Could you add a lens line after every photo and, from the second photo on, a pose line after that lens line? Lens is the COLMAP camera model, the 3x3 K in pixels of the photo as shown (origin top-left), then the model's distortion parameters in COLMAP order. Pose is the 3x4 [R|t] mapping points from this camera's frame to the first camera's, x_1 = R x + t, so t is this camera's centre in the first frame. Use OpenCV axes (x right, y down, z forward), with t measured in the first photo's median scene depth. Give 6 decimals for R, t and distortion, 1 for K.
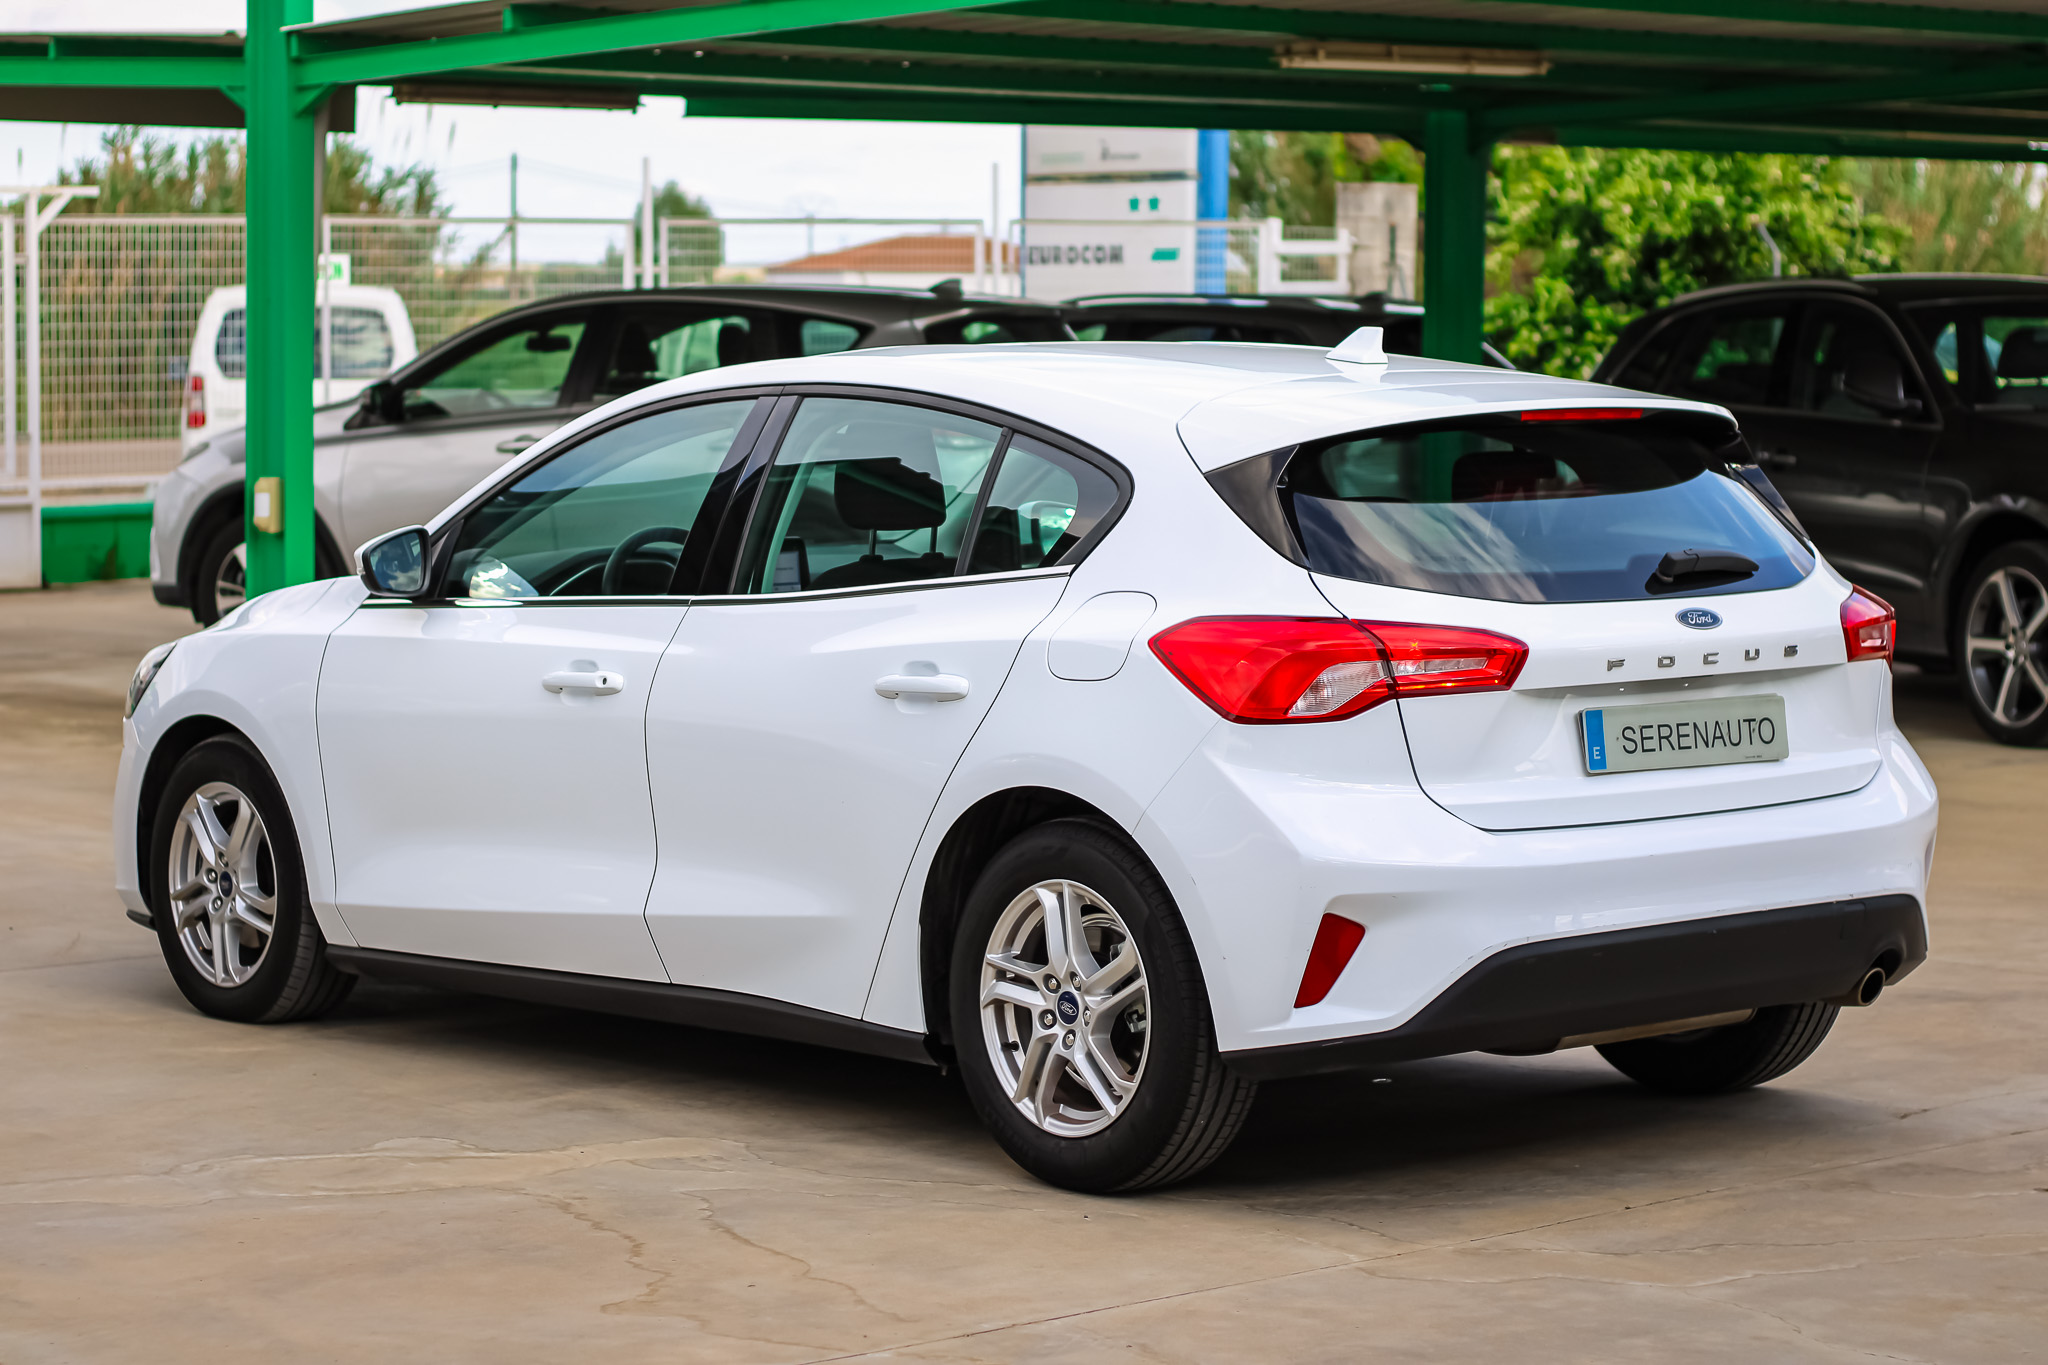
lens RADIAL K [[4747.6, 0, 1024.0], [0, 4747.6, 682.5], [0, 0, 1]] dist [-0.032474, -0.136579]
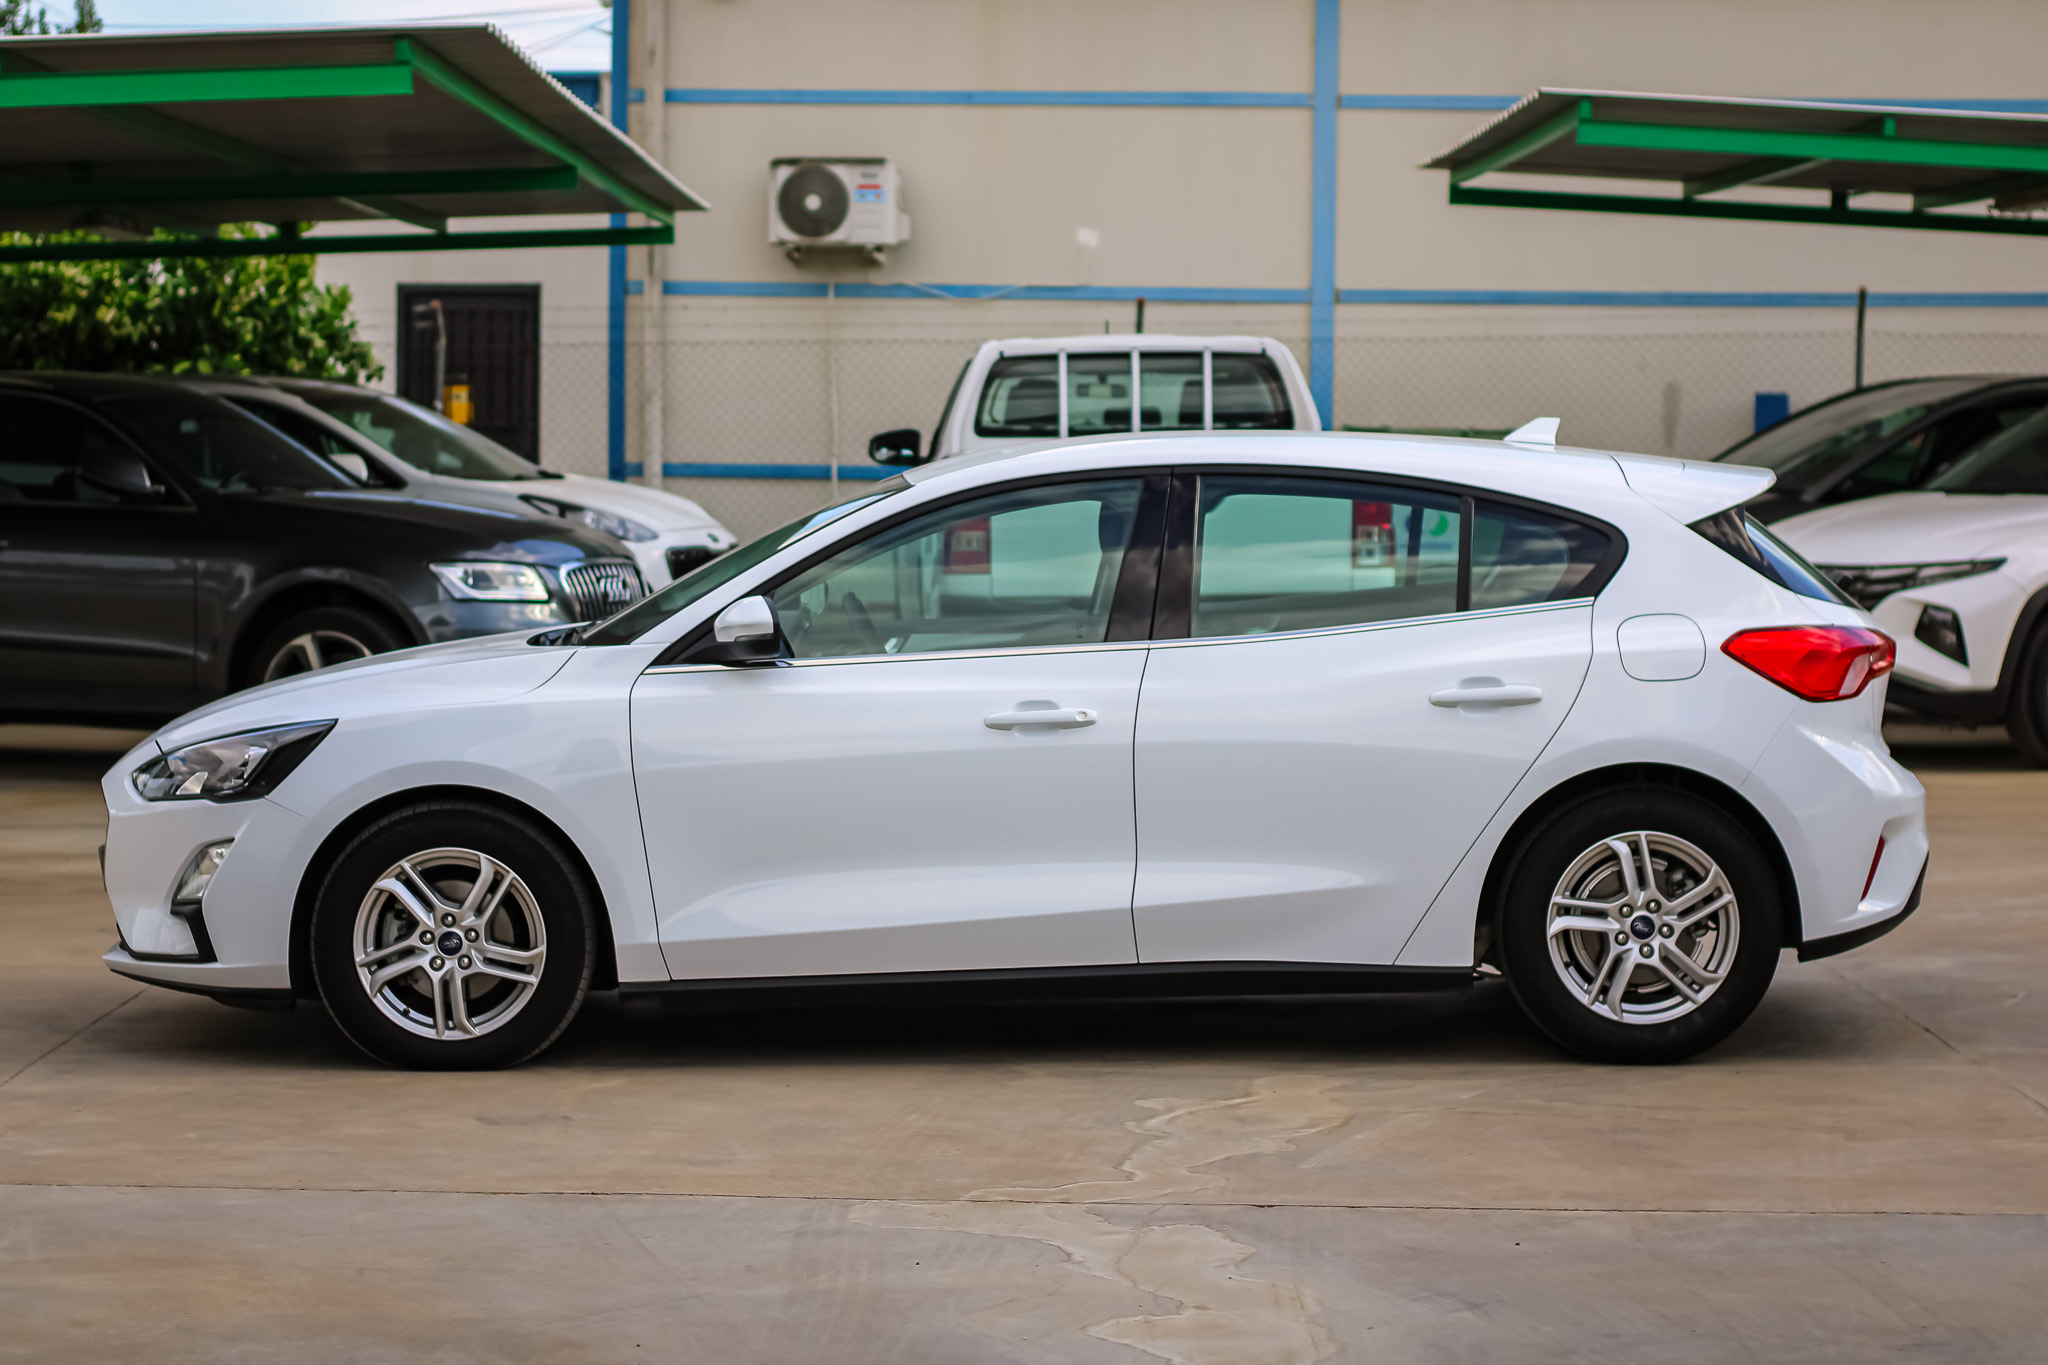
lens RADIAL K [[4747.6, 0, 1024.0], [0, 4747.6, 682.5], [0, 0, 1]] dist [-0.032474, -0.136579]
pose [[0.666073, -0.044393, 0.744564, -1.094802], [0.059430, 0.998212, 0.006351, -0.018847], [-0.743515, 0.040019, 0.667521, 0.236951]]
